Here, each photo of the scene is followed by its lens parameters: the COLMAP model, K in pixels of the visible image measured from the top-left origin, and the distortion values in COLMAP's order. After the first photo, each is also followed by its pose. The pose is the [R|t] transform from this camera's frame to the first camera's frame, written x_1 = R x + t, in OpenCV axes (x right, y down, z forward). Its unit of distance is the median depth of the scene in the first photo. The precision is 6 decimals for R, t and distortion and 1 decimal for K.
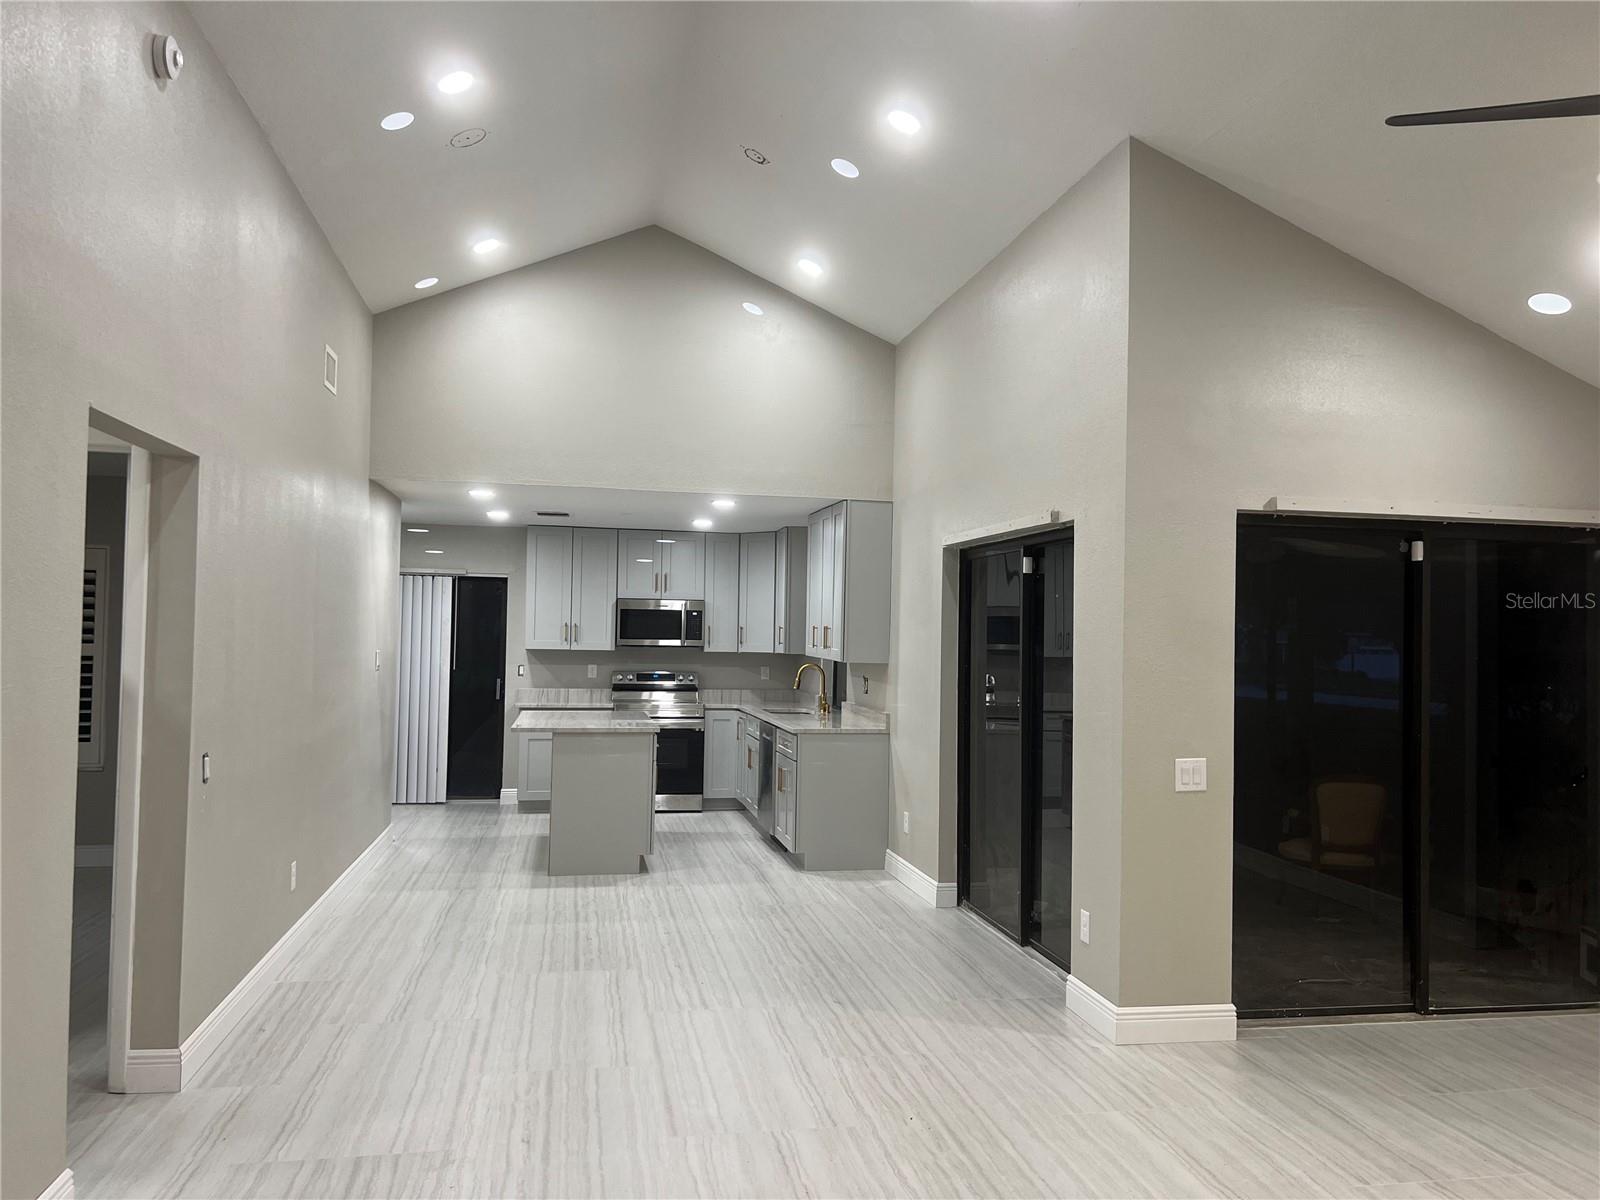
lens RADIAL K [[1207.6, 0, 803.0], [0, 1207.6, 606.6], [0, 0, 1]] dist [0.059166, -0.061710]
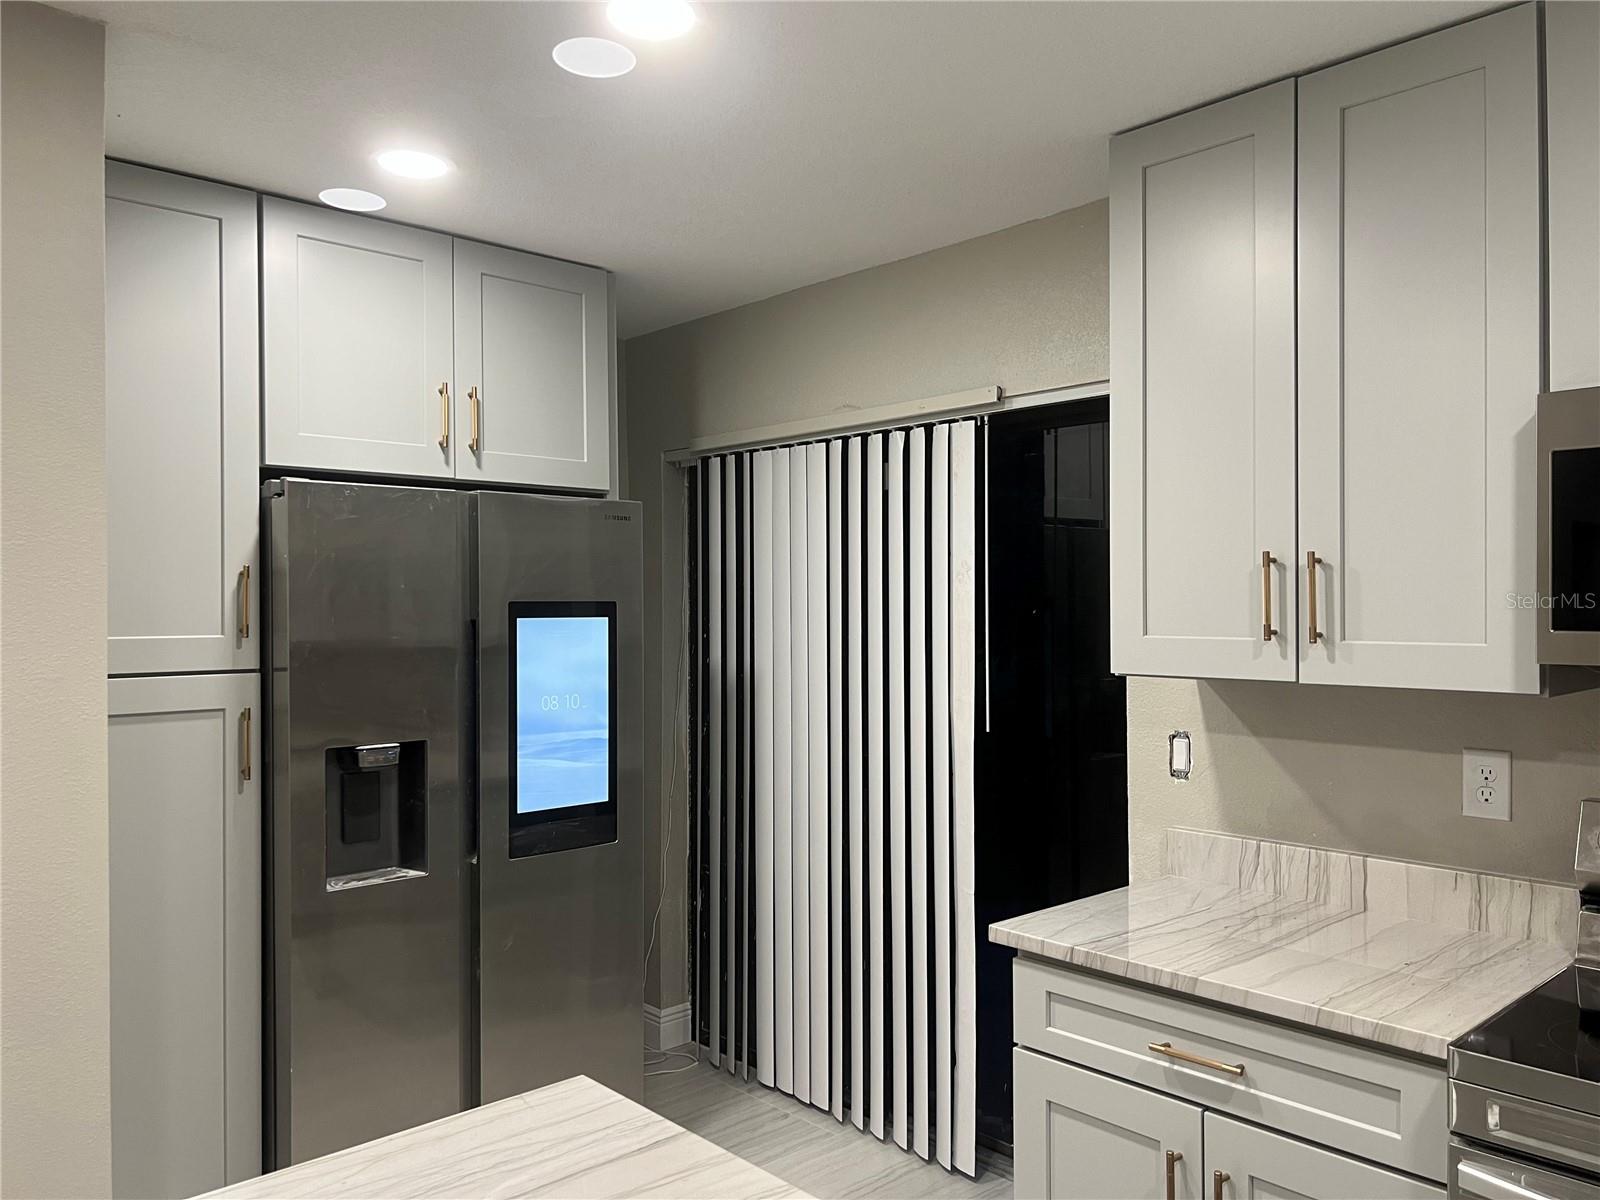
lens RADIAL K [[1207.6, 0, 803.0], [0, 1207.6, 606.6], [0, 0, 1]] dist [0.059166, -0.061710]
pose [[0.529226, -0.019416, -0.848258, -0.096294], [0.036839, 0.999321, 0.000111, 0.030540], [0.847681, -0.031308, 0.529582, 1.275069]]
